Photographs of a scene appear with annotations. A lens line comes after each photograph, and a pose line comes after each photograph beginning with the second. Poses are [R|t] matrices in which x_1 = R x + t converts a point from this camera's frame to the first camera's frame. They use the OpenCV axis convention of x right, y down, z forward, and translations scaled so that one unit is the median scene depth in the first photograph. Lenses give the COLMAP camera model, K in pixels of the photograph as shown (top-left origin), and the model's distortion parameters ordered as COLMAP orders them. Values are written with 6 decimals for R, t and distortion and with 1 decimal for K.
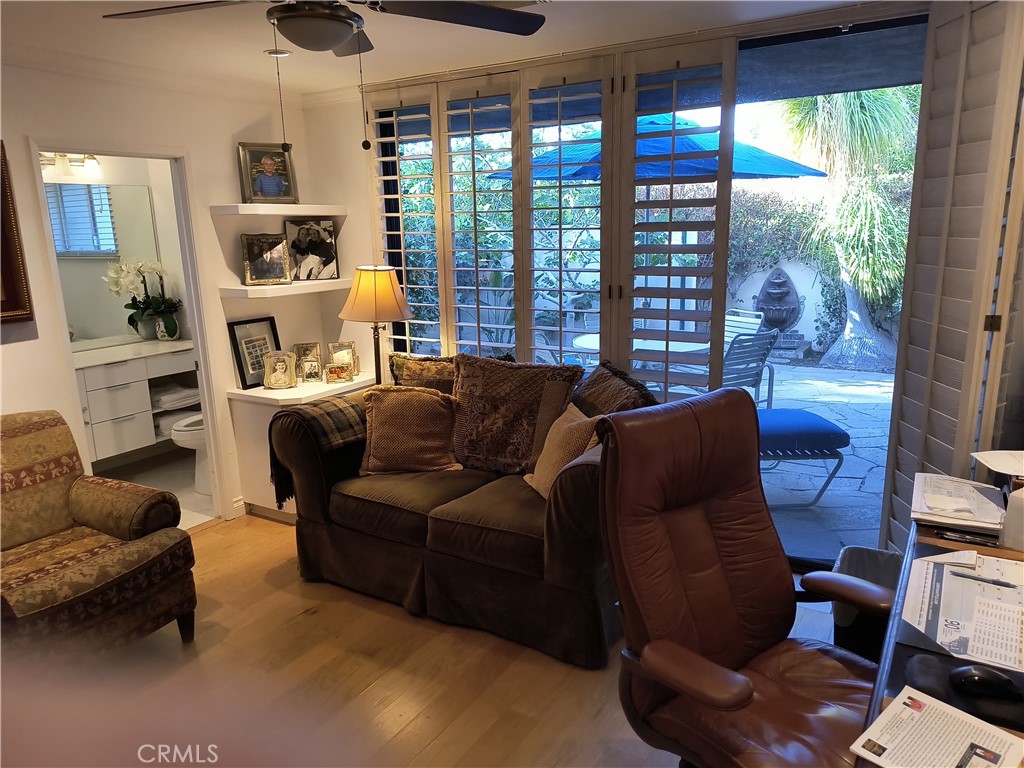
lens RADIAL K [[715.2, 0, 513.2], [0, 715.2, 385.4], [0, 0, 1]] dist [-0.005059, -0.002294]
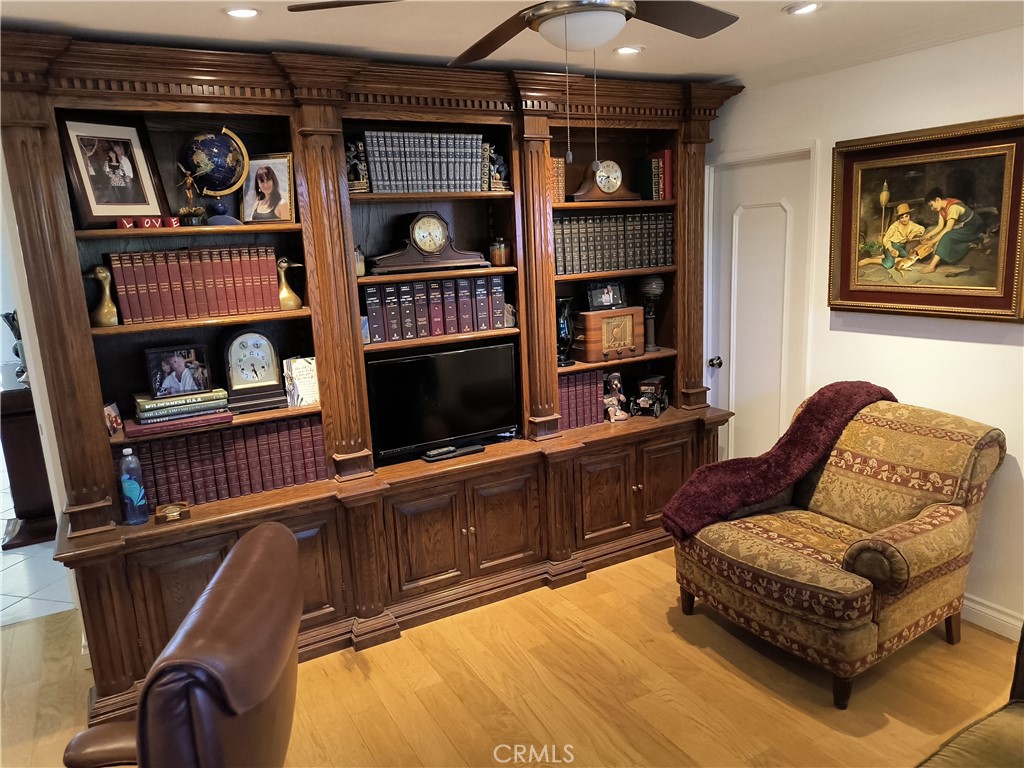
lens RADIAL K [[715.2, 0, 511.9], [0, 715.2, 385.5], [0, 0, 1]] dist [-0.005059, -0.002294]
pose [[-0.485398, 0.218035, -0.846670, 0.382997], [-0.136610, 0.937596, 0.319769, -0.229282], [0.863555, 0.270879, -0.425321, 0.938357]]
